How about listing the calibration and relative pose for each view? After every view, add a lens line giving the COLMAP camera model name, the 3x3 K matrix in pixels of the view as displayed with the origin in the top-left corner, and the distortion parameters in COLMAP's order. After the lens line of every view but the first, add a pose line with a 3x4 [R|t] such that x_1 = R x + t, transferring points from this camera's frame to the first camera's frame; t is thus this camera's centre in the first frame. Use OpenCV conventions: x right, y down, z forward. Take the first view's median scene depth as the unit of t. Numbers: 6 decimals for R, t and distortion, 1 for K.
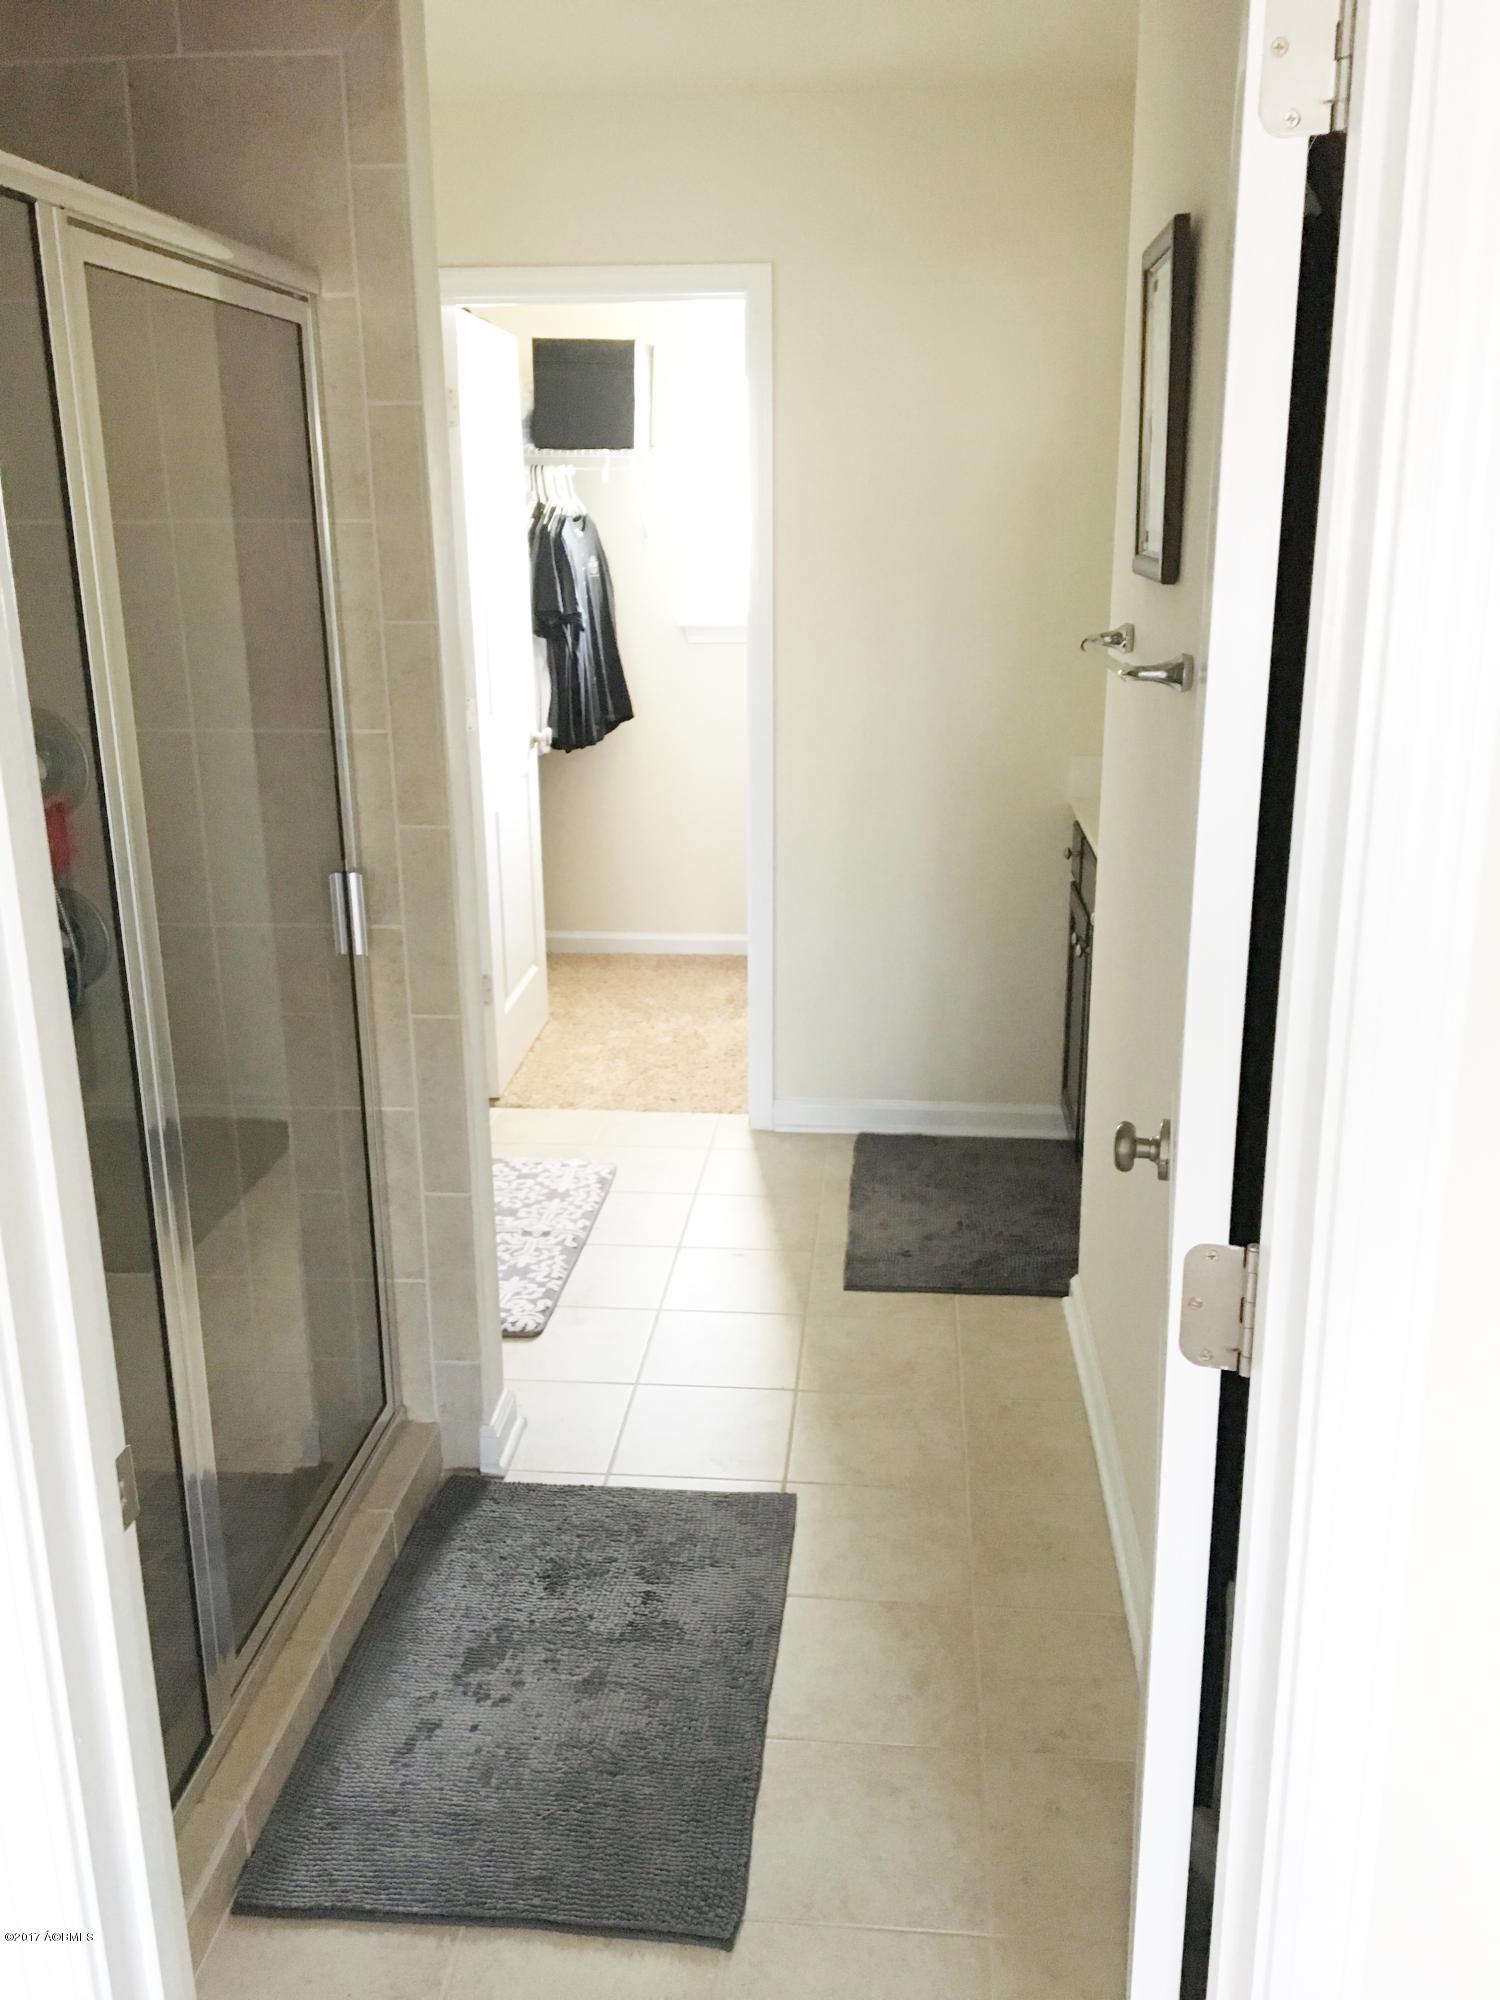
lens RADIAL K [[1704.9, 0, 745.5], [0, 1704.9, 1002.2], [0, 0, 1]] dist [0.062196, -0.009719]
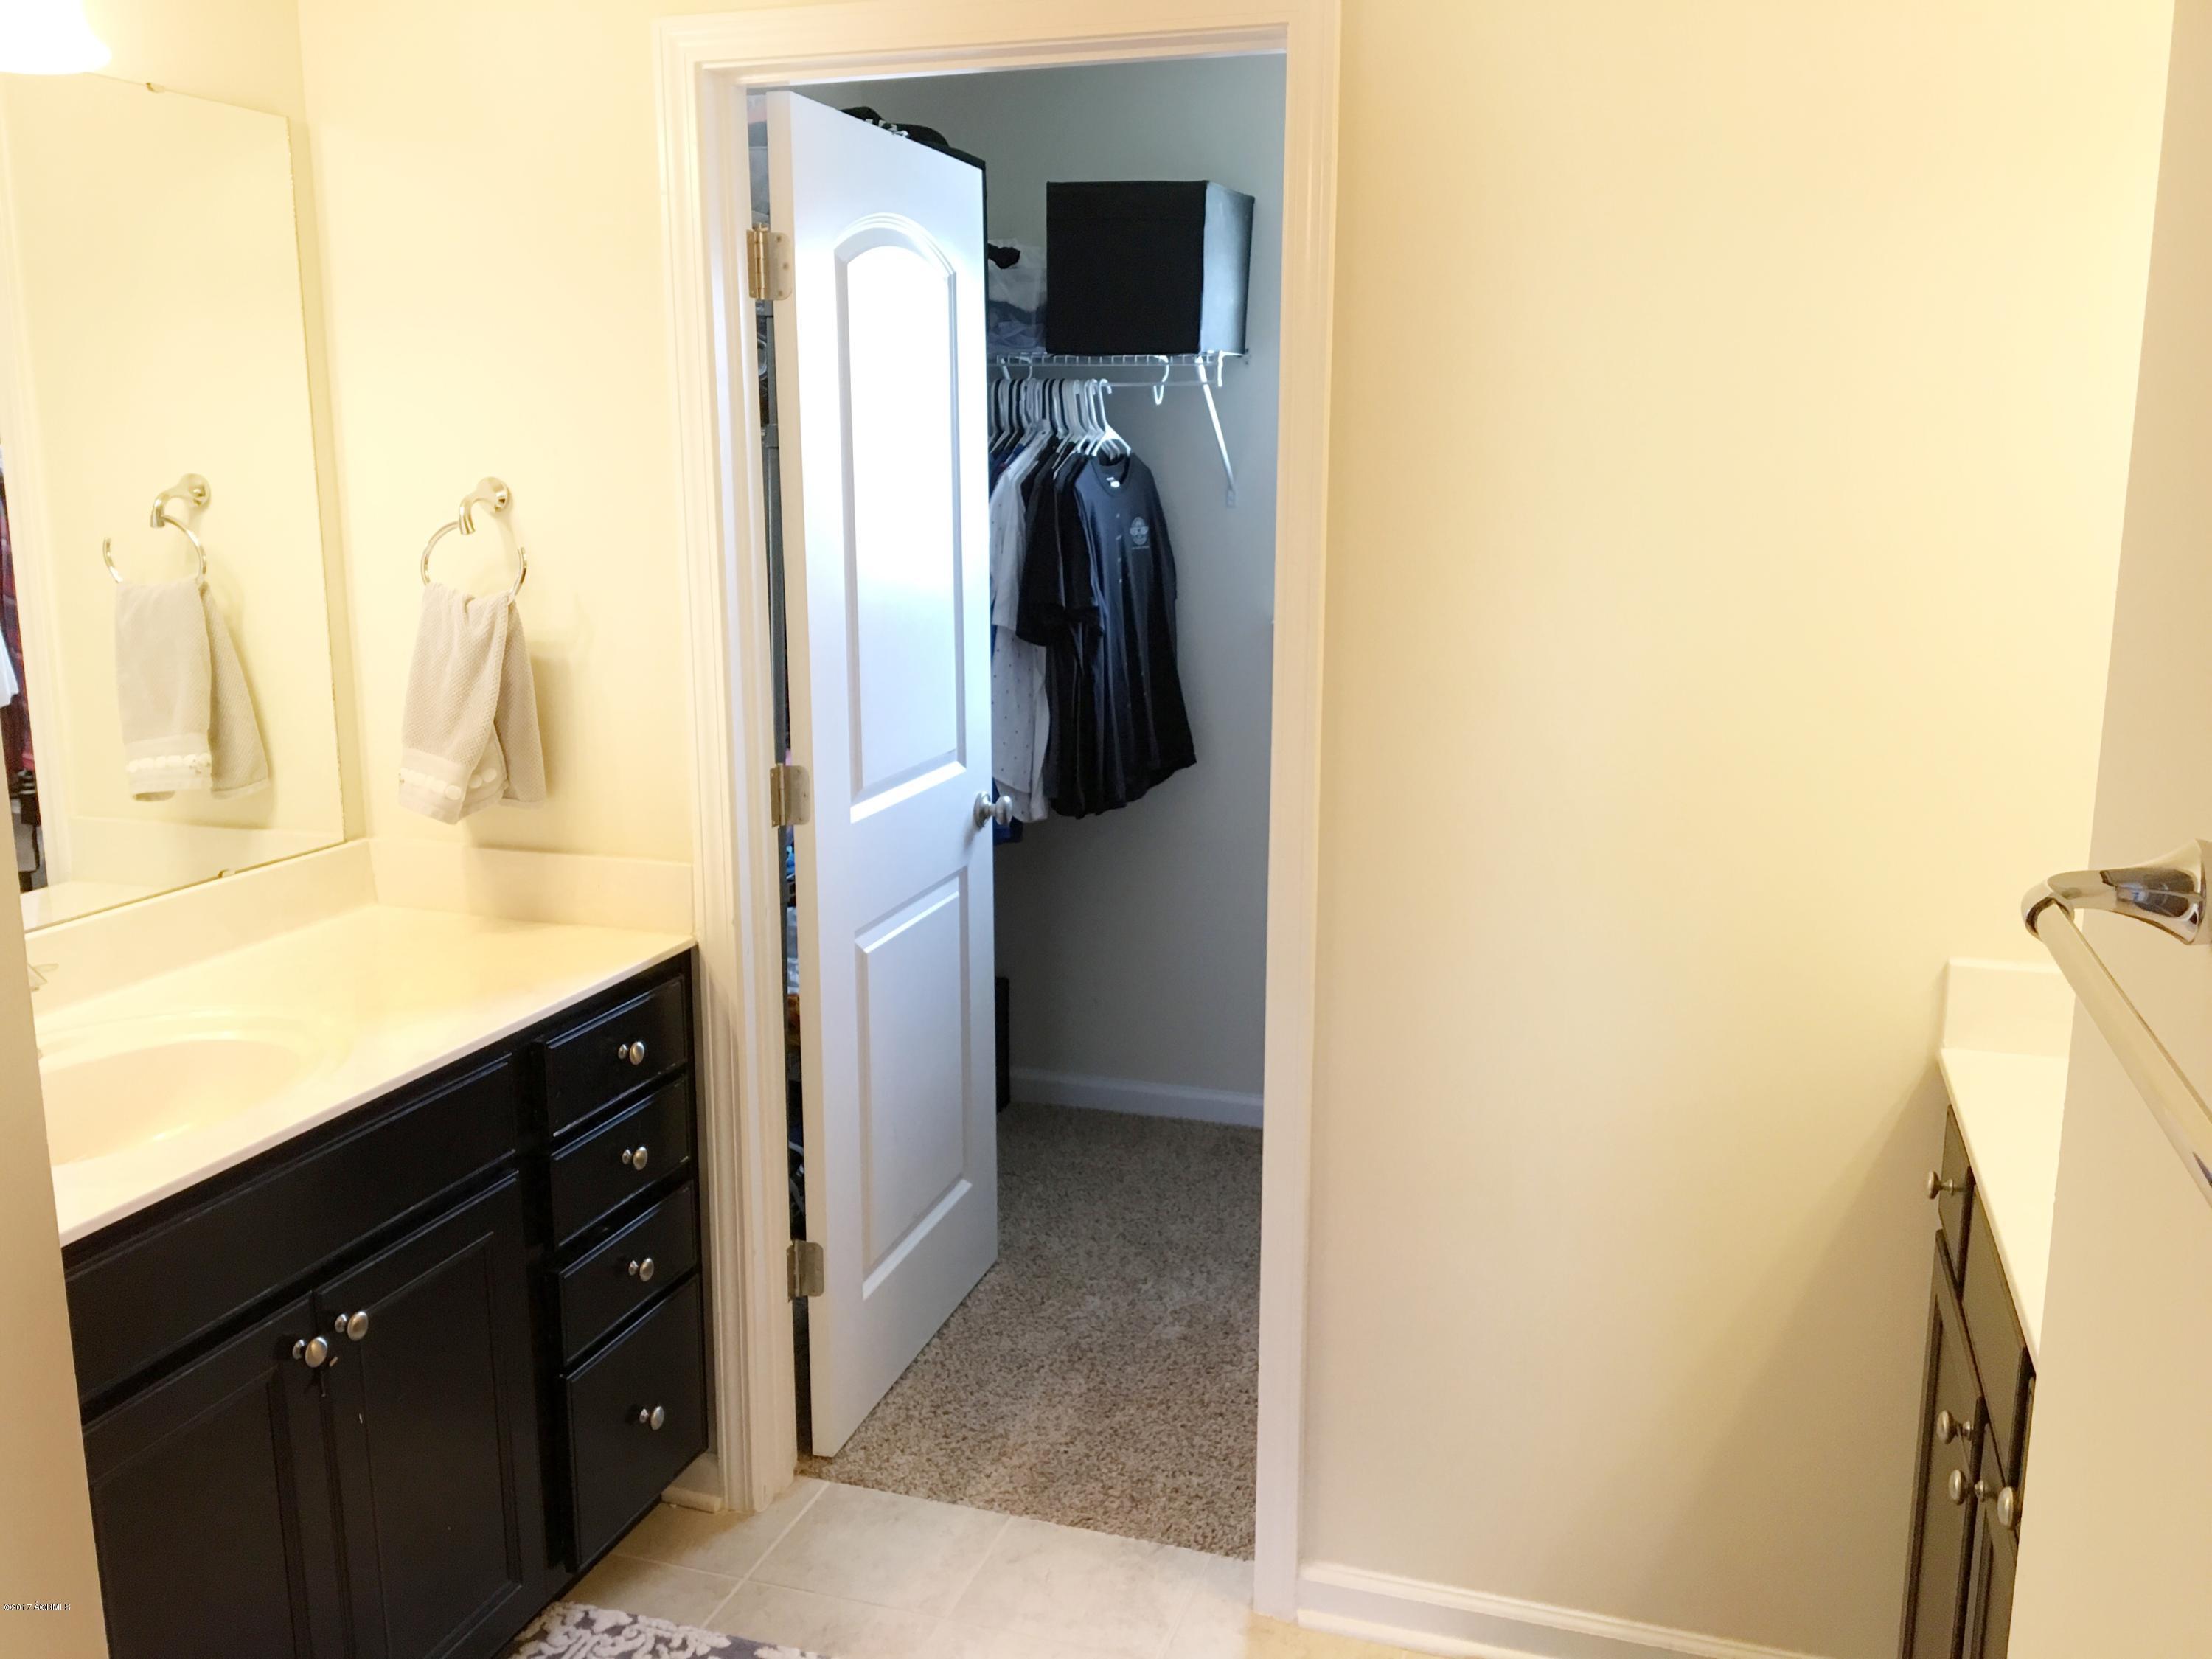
lens RADIAL K [[1885.6, 0, 1108.8], [0, 1885.6, 820.2], [0, 0, 1]] dist [0.062196, -0.009719]
pose [[0.976867, 0.054079, -0.206899, 0.054103], [-0.071345, 0.994481, -0.076919, -0.095508], [0.201597, 0.089901, 0.975334, 0.327857]]
